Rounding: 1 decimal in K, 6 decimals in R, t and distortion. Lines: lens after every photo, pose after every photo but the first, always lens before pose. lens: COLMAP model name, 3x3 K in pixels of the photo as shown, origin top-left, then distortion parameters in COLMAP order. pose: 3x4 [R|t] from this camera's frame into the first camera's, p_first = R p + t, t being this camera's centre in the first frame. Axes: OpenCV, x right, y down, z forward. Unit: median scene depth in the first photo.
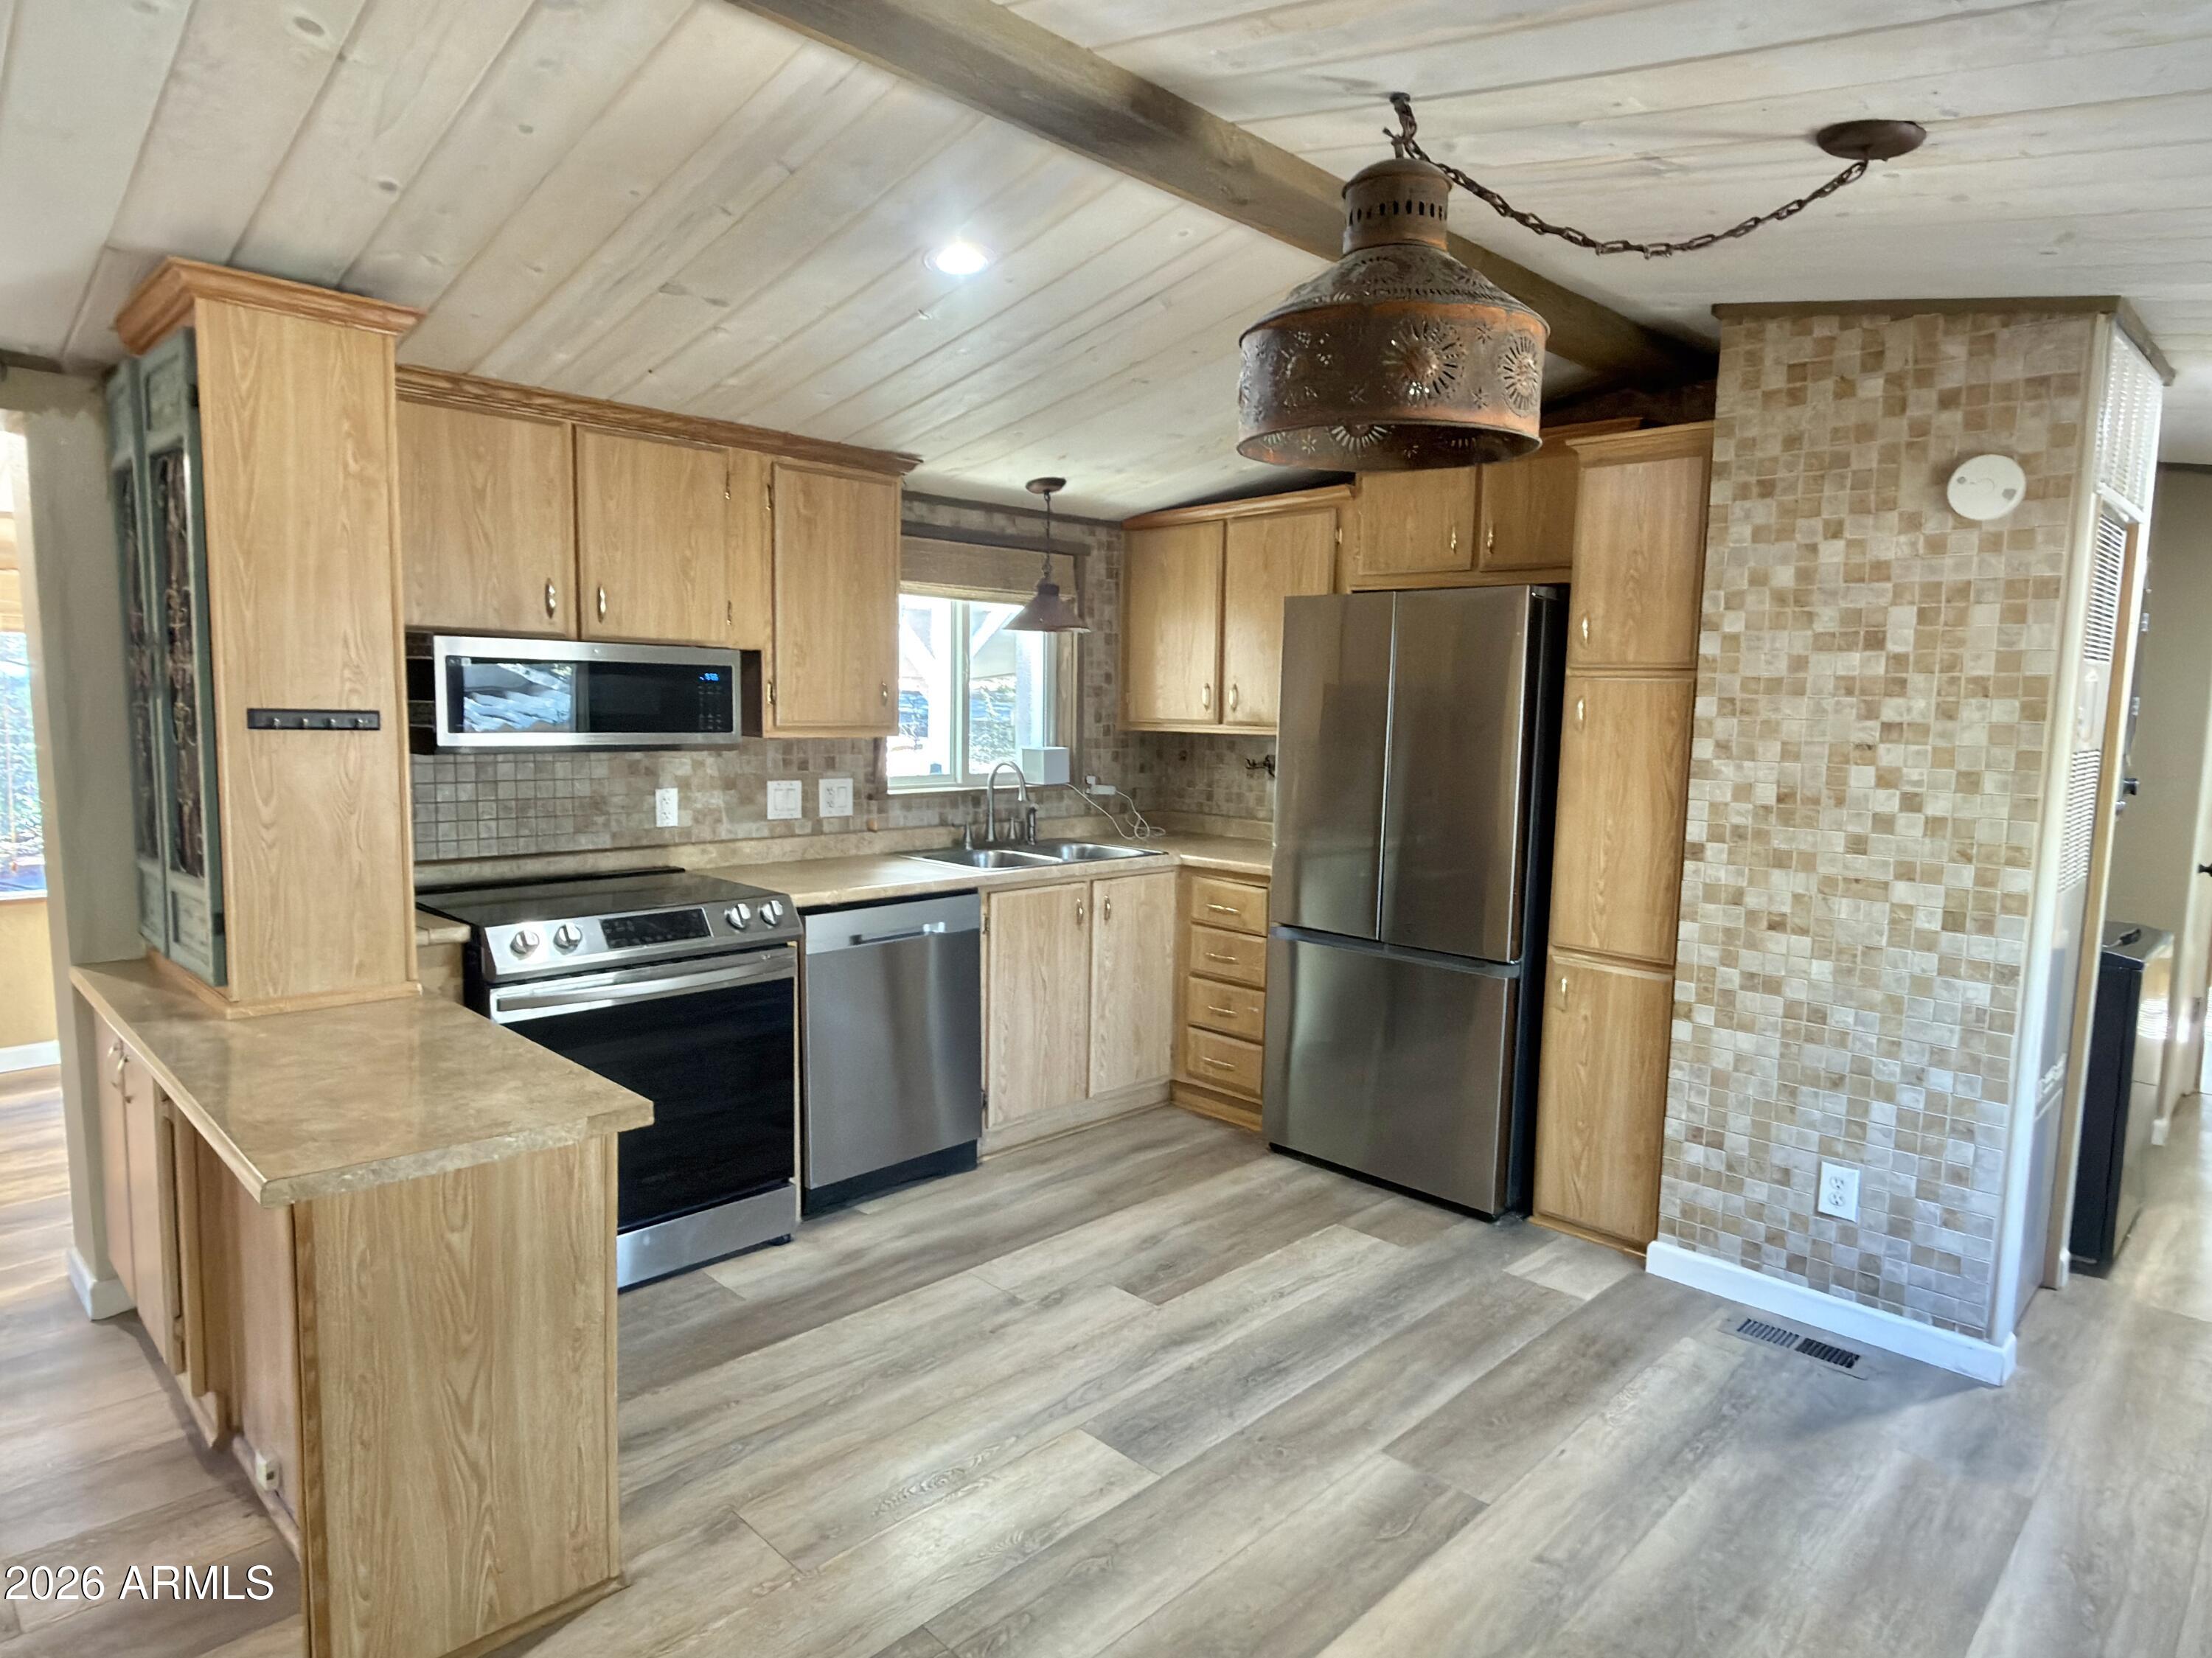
lens RADIAL K [[1288.5, 0, 1093.6], [0, 1288.5, 834.2], [0, 0, 1]] dist [-0.000736, 0.000241]
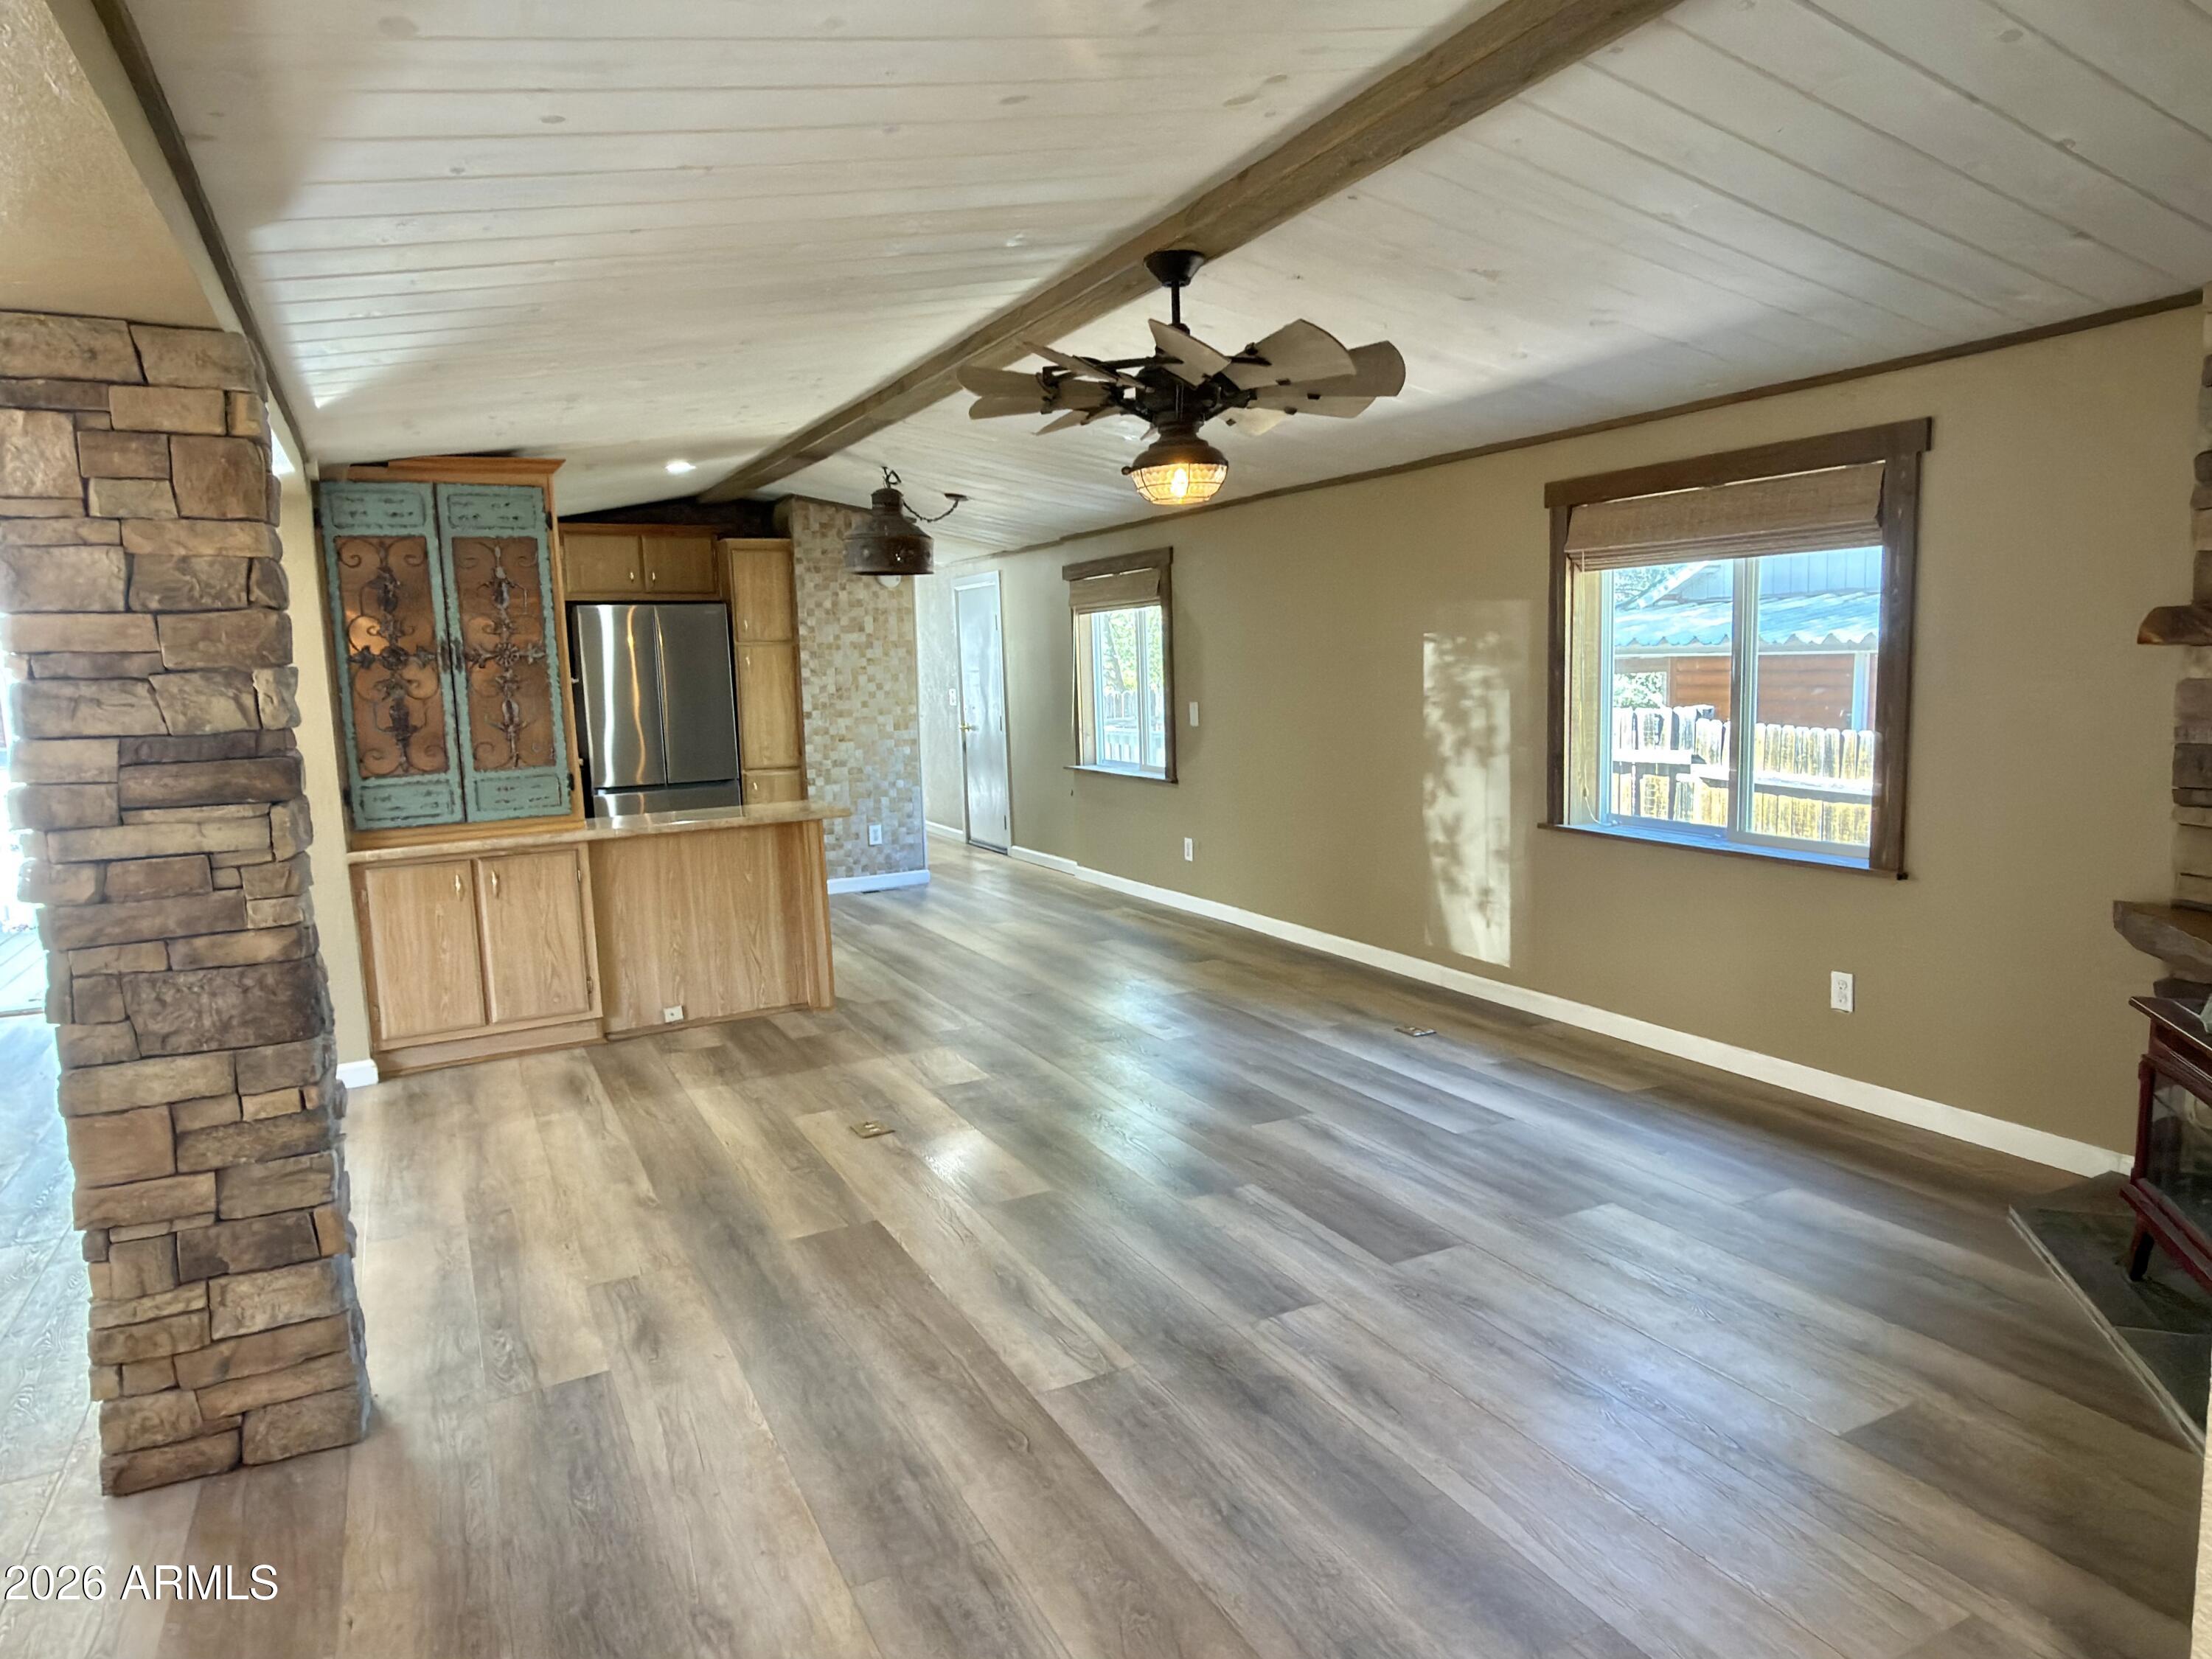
lens RADIAL K [[1365.5, 0, 1103.8], [0, 1365.5, 828.2], [0, 0, 1]] dist [0.001305, 0.005606]
pose [[0.310191, -0.149244, 0.938887, -1.845329], [0.139678, 0.984037, 0.110274, 0.016922], [-0.940357, 0.096936, 0.326085, -0.353055]]
